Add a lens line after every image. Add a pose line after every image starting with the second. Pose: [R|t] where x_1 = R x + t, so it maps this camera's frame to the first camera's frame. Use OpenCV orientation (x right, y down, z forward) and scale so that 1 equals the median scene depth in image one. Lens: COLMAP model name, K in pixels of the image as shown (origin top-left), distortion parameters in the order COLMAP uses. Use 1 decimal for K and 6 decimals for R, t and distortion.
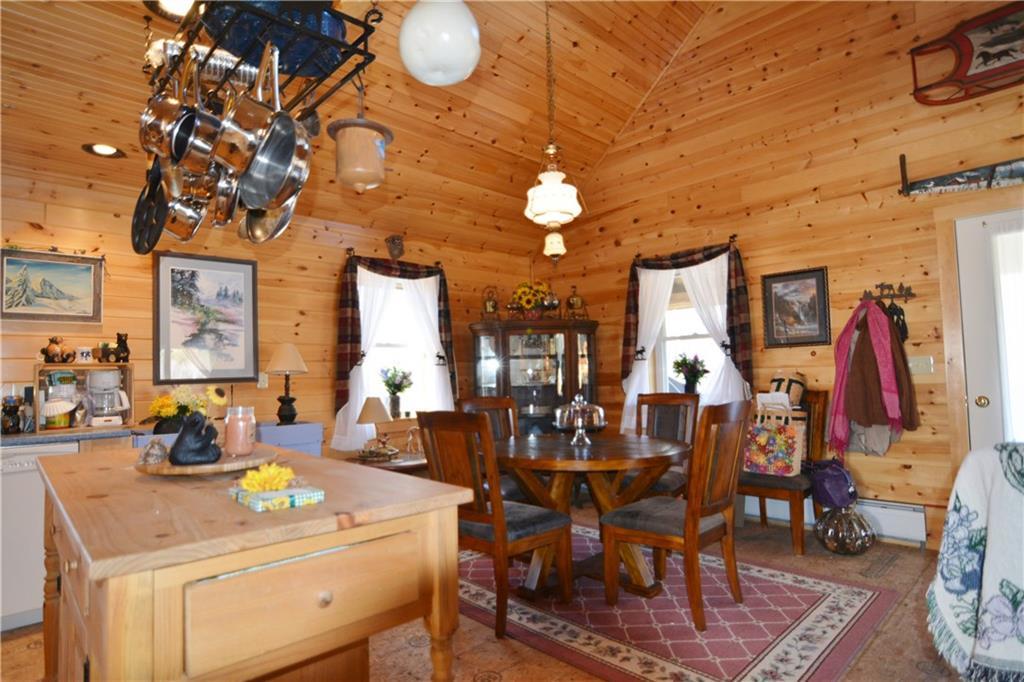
lens RADIAL K [[560.5, 0, 513.1], [0, 560.5, 342.4], [0, 0, 1]] dist [-0.019506, 0.007268]
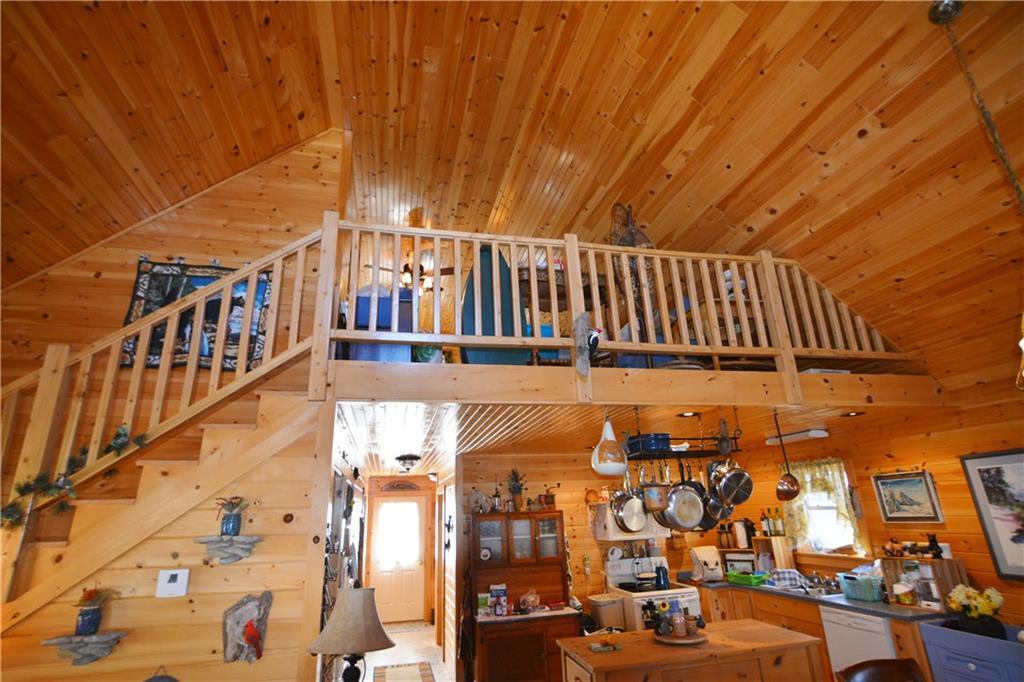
lens RADIAL K [[498.3, 0, 510.7], [0, 498.3, 343.7], [0, 0, 1]] dist [-0.016909, 0.001928]
pose [[-0.519699, -0.230419, -0.822691, 0.762002], [0.097024, 0.940797, -0.324789, -0.138873], [0.848823, -0.248614, -0.466574, 0.713555]]
